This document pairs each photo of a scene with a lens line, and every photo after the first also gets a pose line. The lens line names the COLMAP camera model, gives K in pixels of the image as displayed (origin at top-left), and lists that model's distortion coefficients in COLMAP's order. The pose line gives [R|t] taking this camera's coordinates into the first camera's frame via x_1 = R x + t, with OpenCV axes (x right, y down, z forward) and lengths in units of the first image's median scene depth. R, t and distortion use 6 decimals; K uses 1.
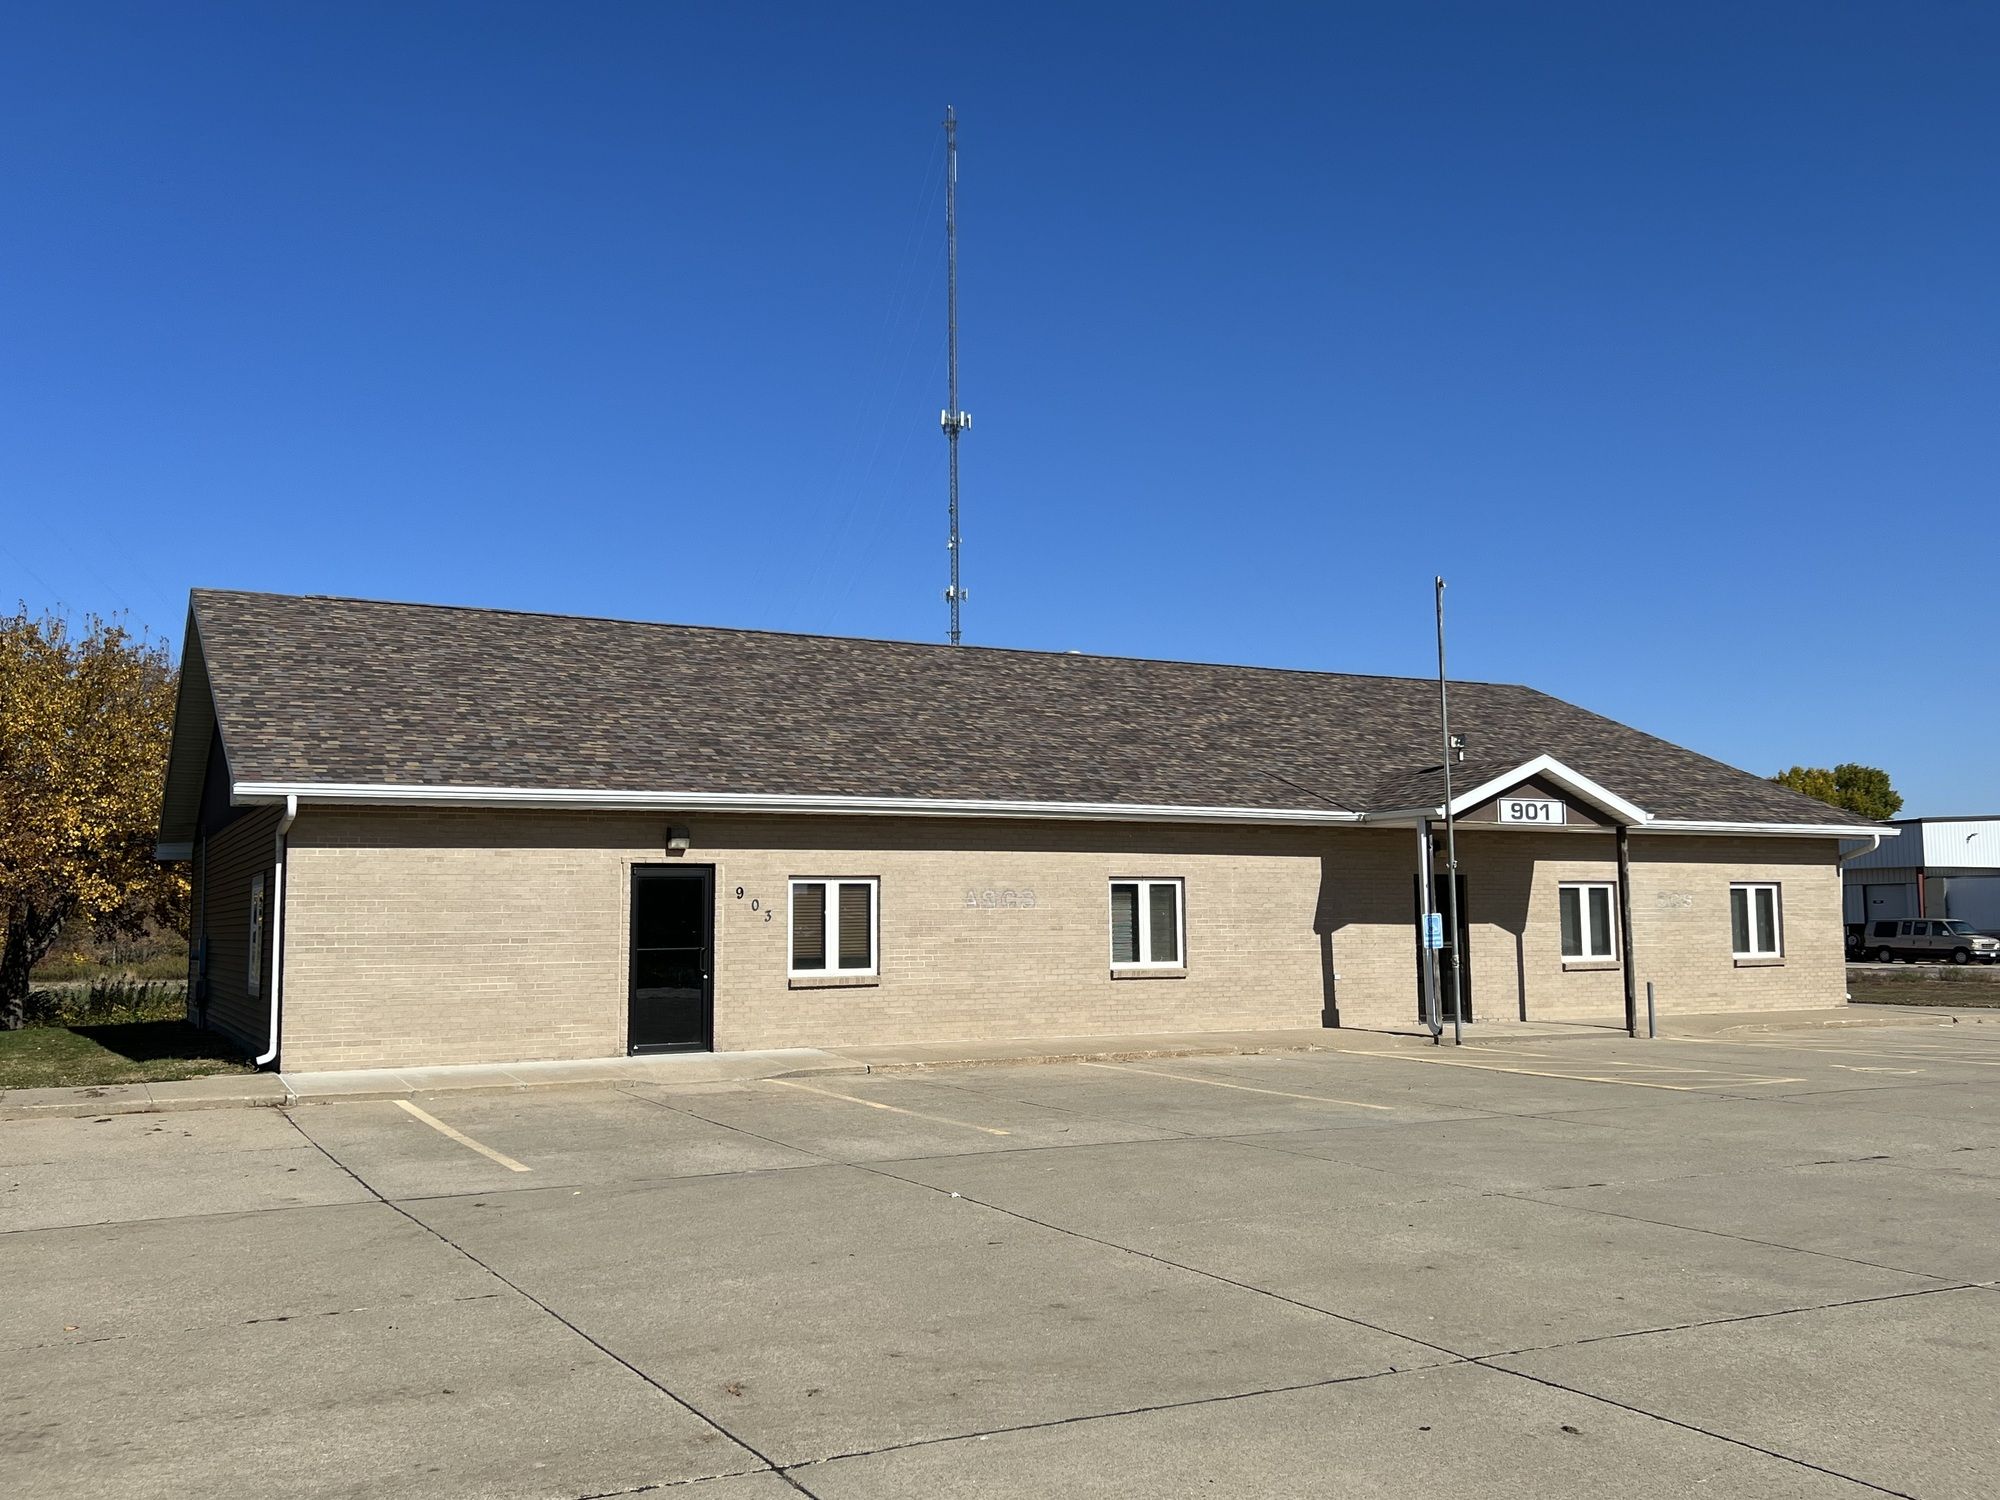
lens RADIAL K [[1768.2, 0, 1003.5], [0, 1768.2, 744.7], [0, 0, 1]] dist [0.062231, -0.072379]
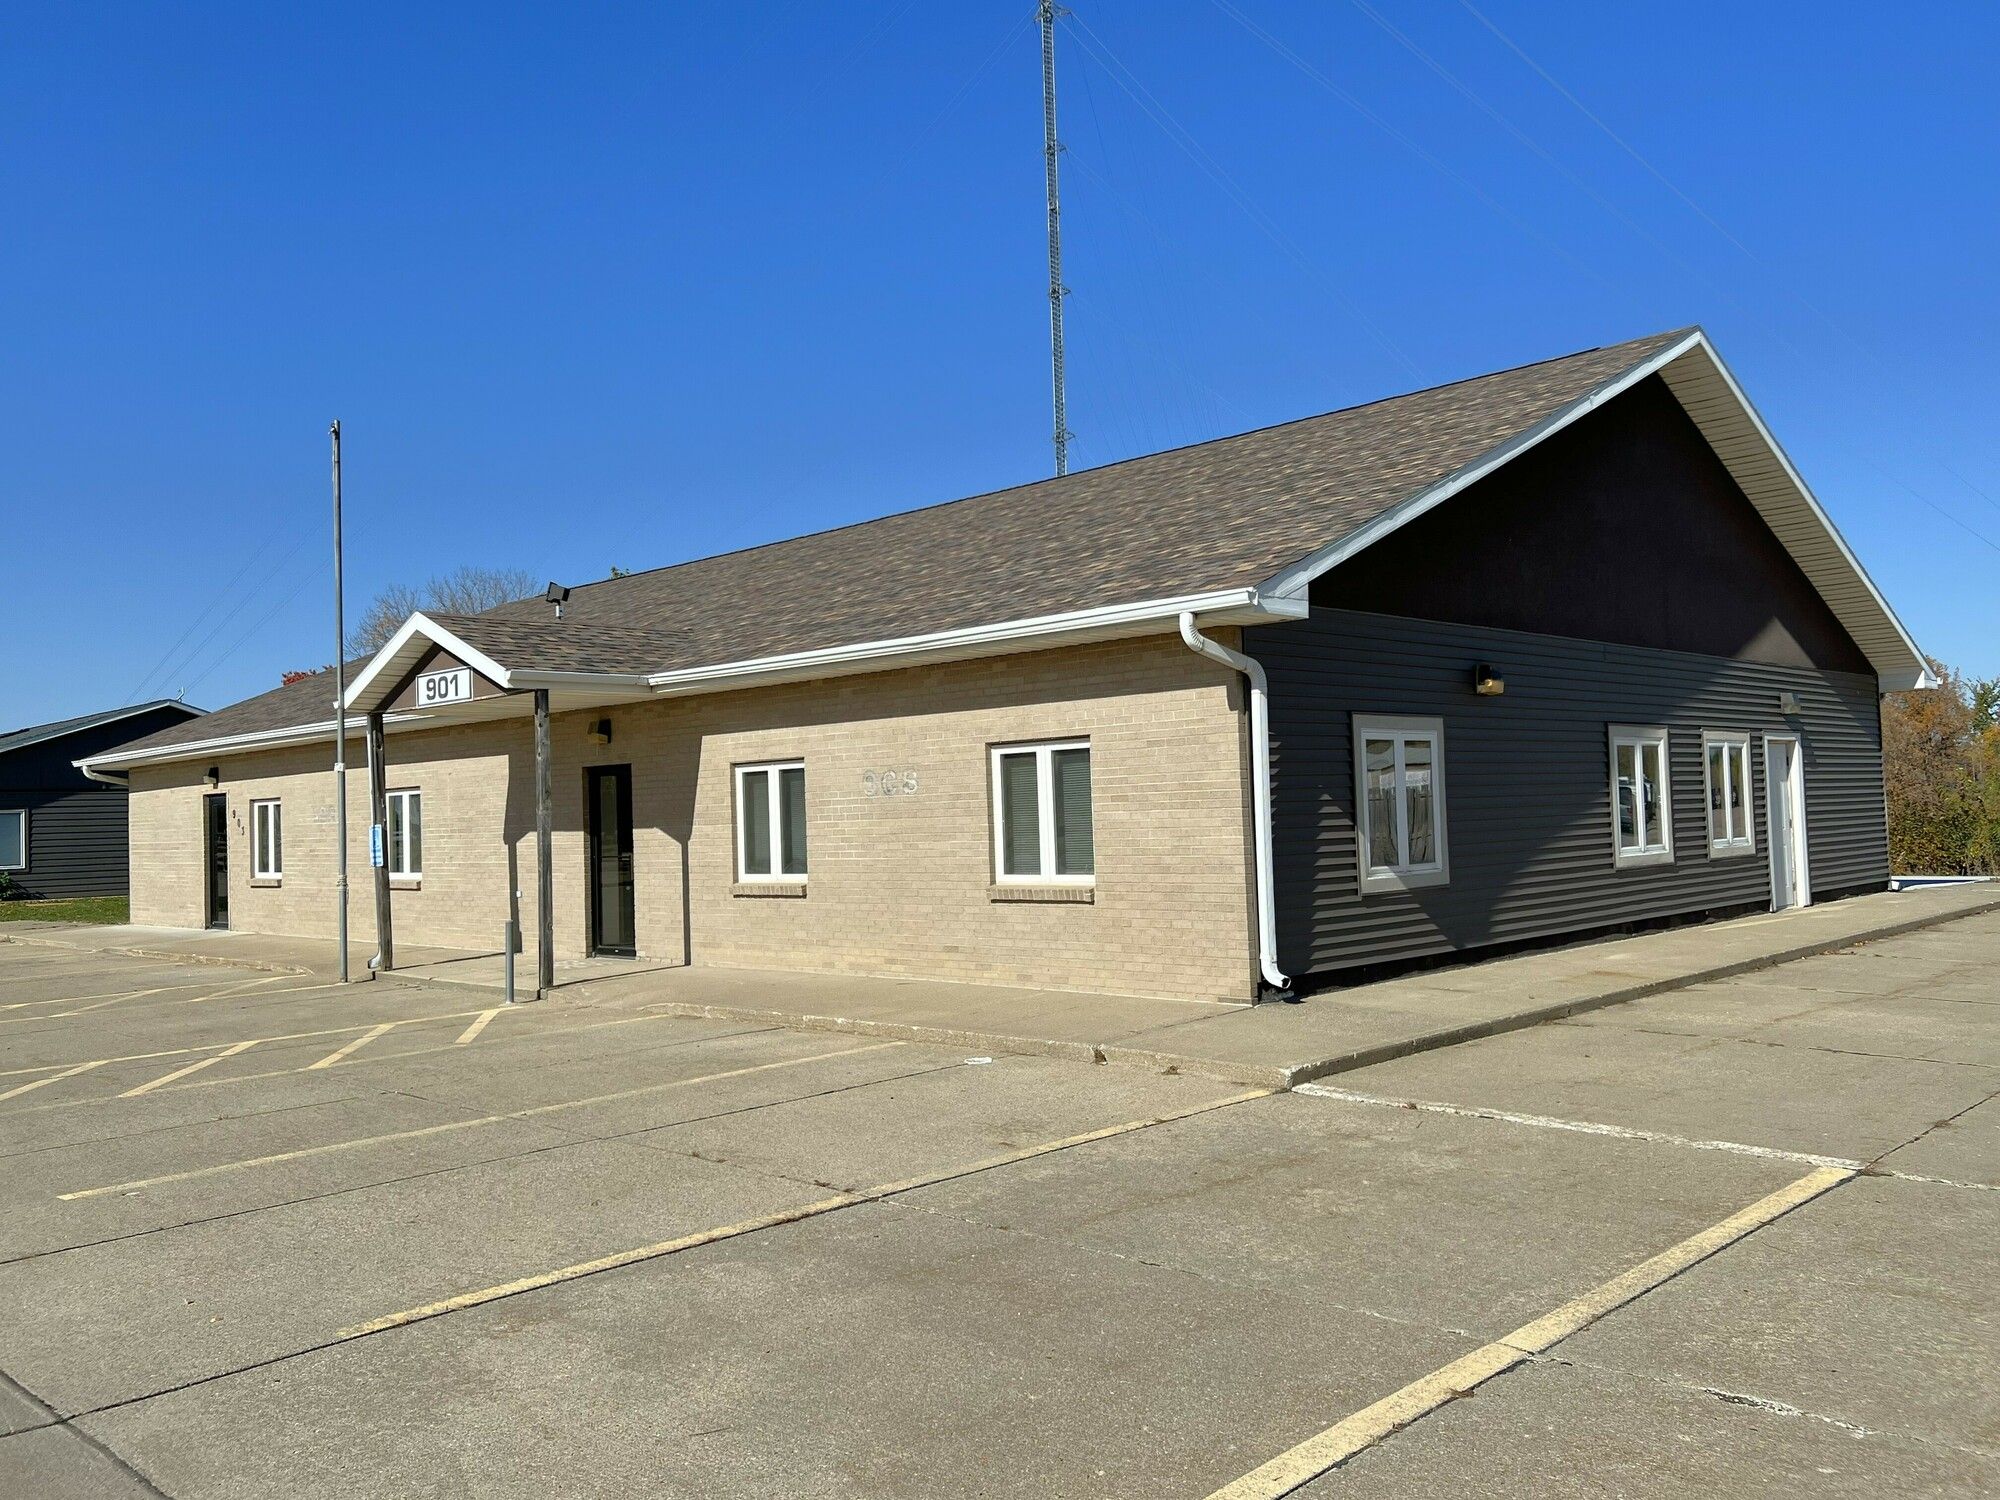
lens RADIAL K [[1594.9, 0, 994.8], [0, 1594.9, 750.4], [0, 0, 1]] dist [0.153309, 0.000819]
pose [[0.302500, -0.036890, -0.952435, 1.044682], [0.131208, 0.991349, 0.003275, 0.094620], [0.944075, -0.125958, 0.304724, 1.037700]]
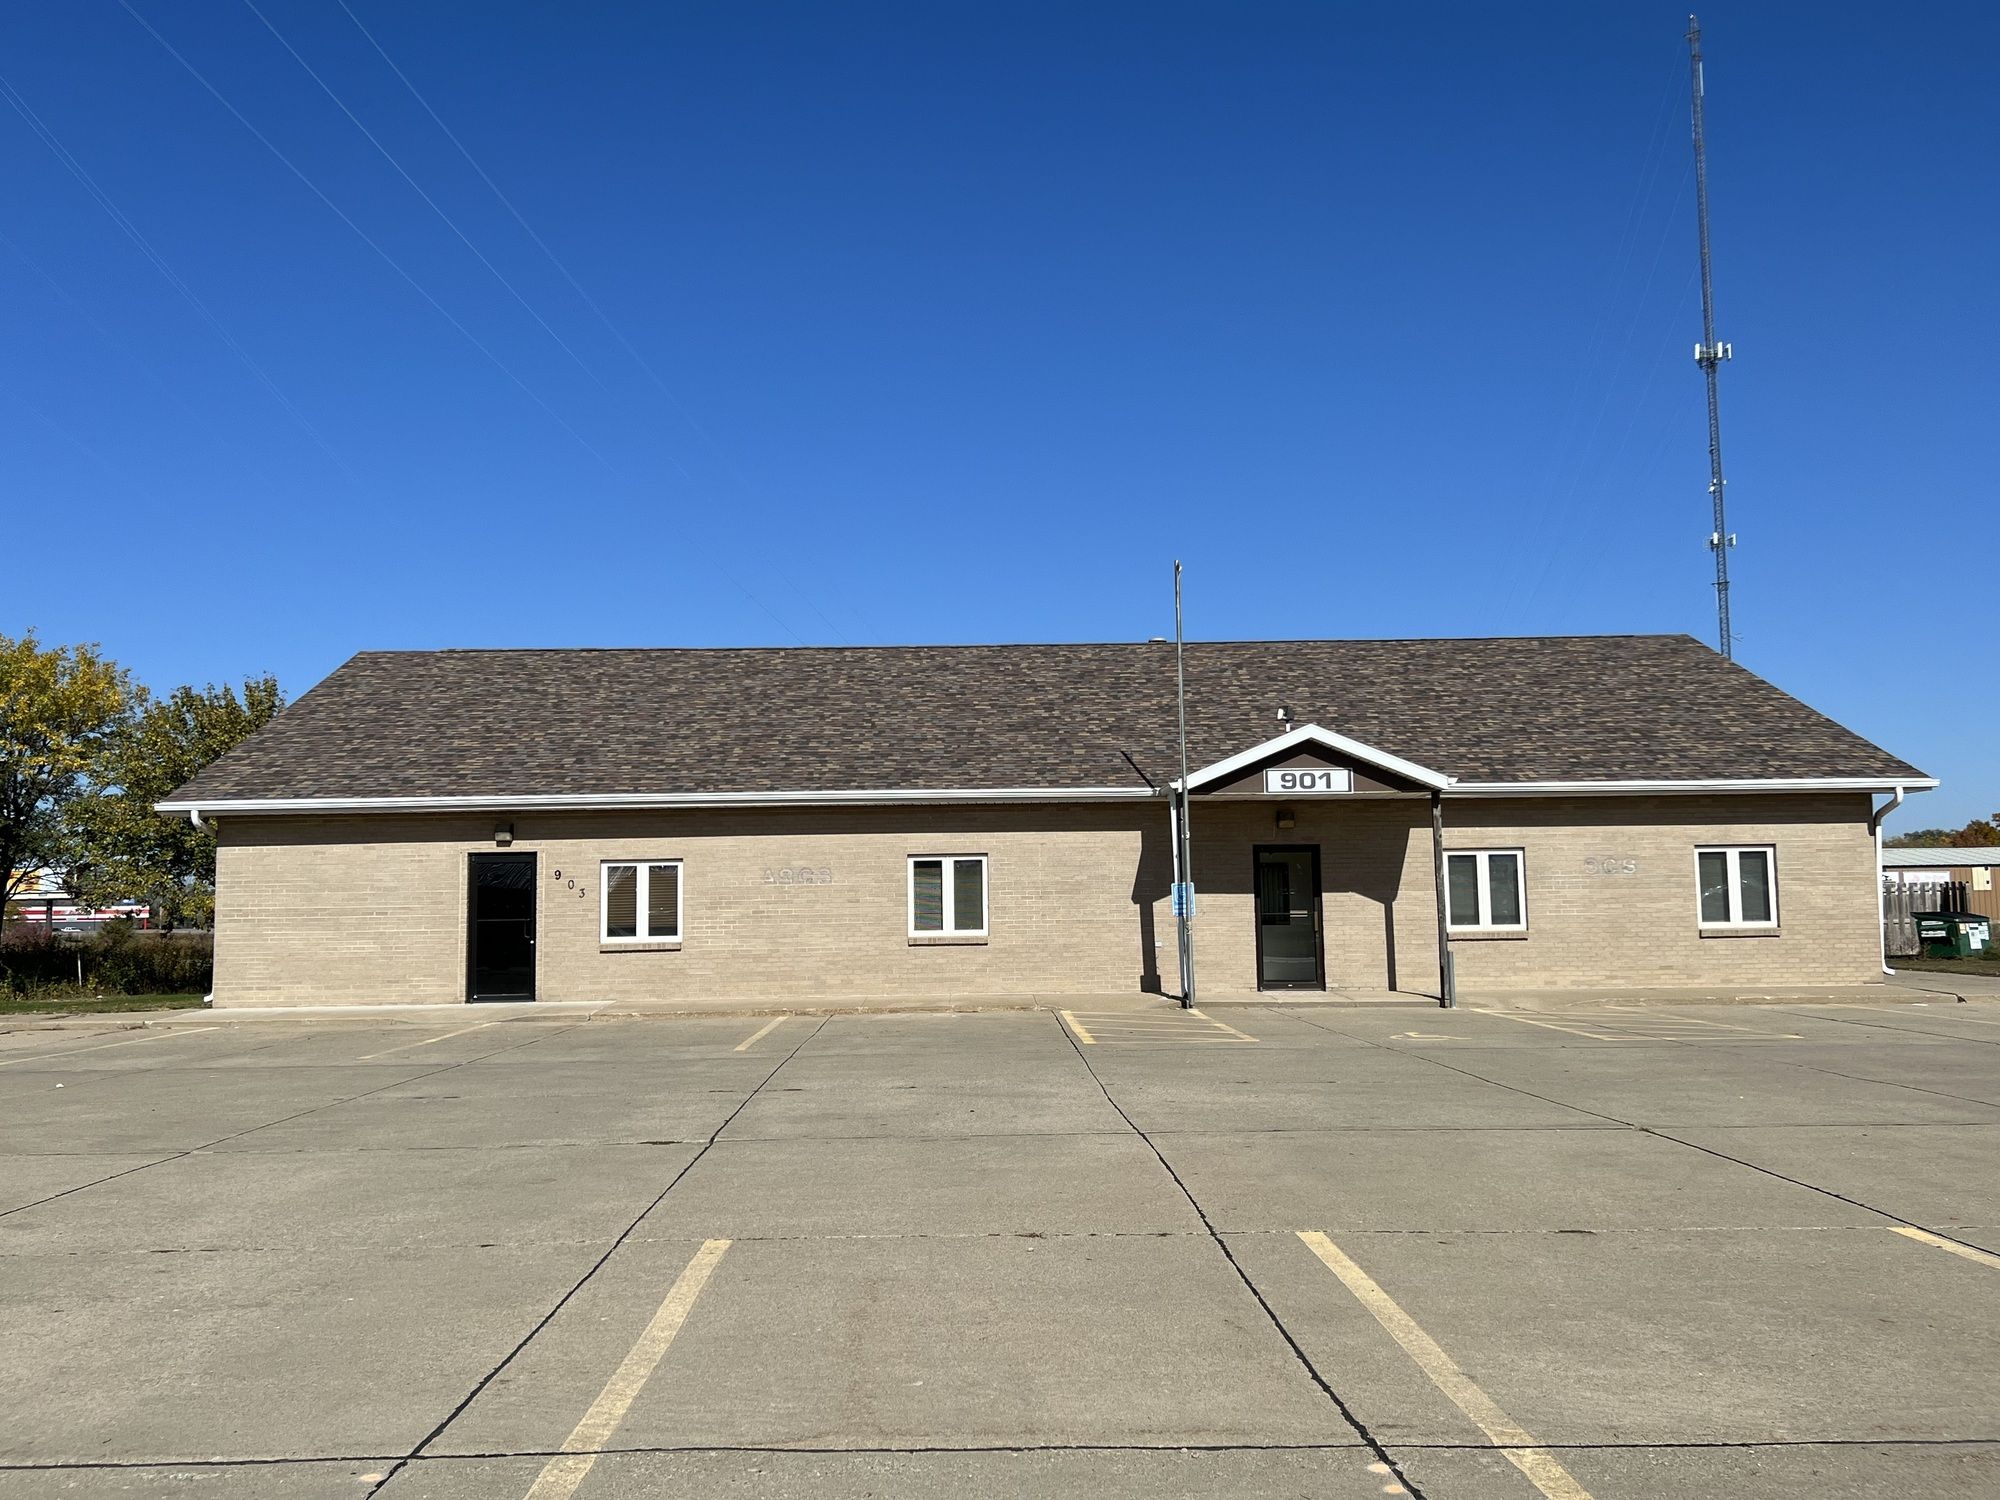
lens RADIAL K [[1768.2, 0, 1015.2], [0, 1768.2, 733.4], [0, 0, 1]] dist [0.062231, -0.072379]
pose [[0.888120, -0.050525, -0.456826, 0.627450], [0.053677, 0.998540, -0.006083, 0.008323], [0.456466, -0.019119, 0.889535, 0.034973]]
